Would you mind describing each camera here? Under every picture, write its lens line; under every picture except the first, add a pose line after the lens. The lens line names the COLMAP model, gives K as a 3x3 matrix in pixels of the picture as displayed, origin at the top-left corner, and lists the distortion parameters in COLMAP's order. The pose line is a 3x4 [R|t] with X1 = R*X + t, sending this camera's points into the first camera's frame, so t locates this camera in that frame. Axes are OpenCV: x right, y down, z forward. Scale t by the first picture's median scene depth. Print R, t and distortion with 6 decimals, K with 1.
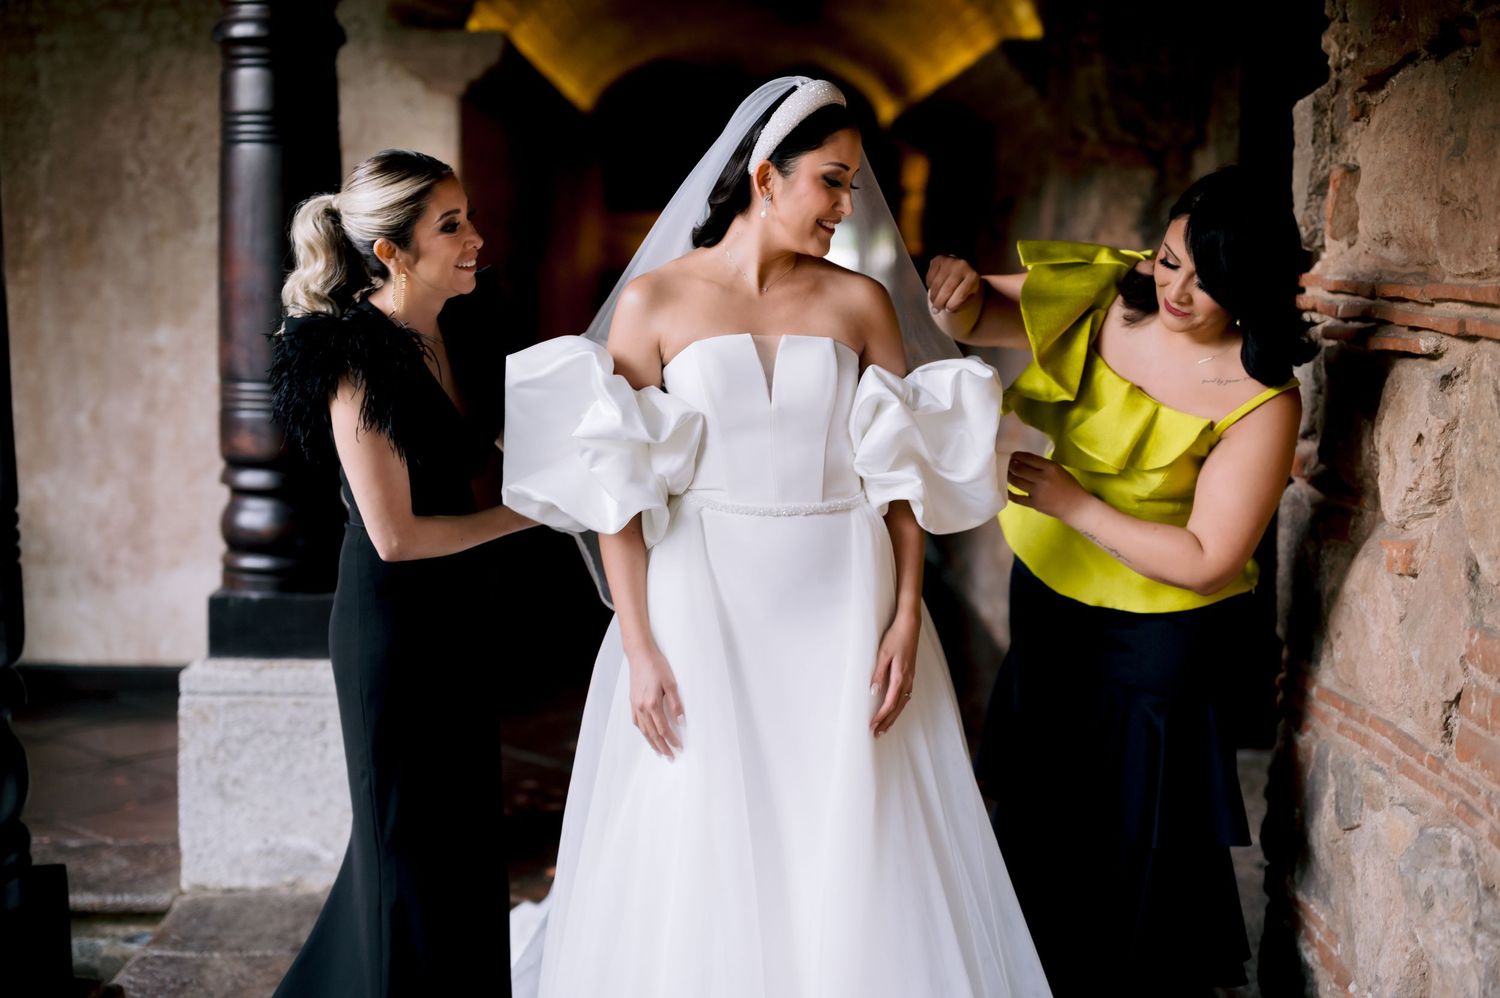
lens RADIAL K [[1855.6, 0, 750.0], [0, 1855.6, 499.0], [0, 0, 1]] dist [-0.087803, 0.018927]
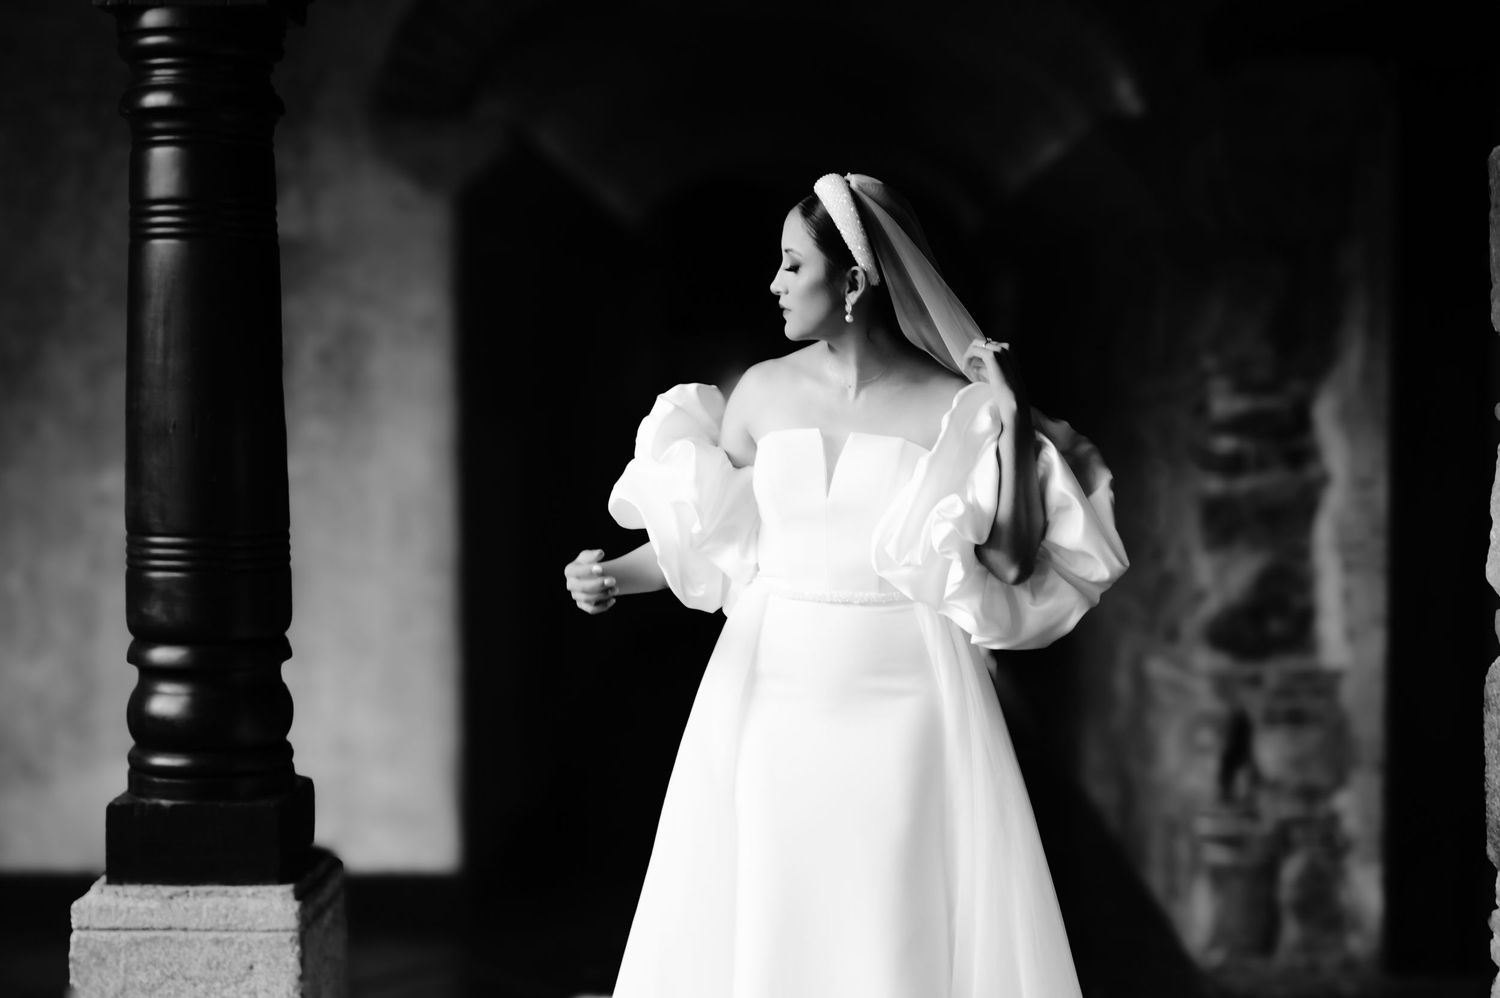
lens RADIAL K [[1855.6, 0, 750.0], [0, 1855.6, 499.0], [0, 0, 1]] dist [-0.087803, 0.018927]
pose [[0.998383, -0.015307, -0.054742, 0.026781], [0.010861, 0.996686, -0.080622, -0.011545], [0.055794, 0.079897, 0.995240, 0.218993]]
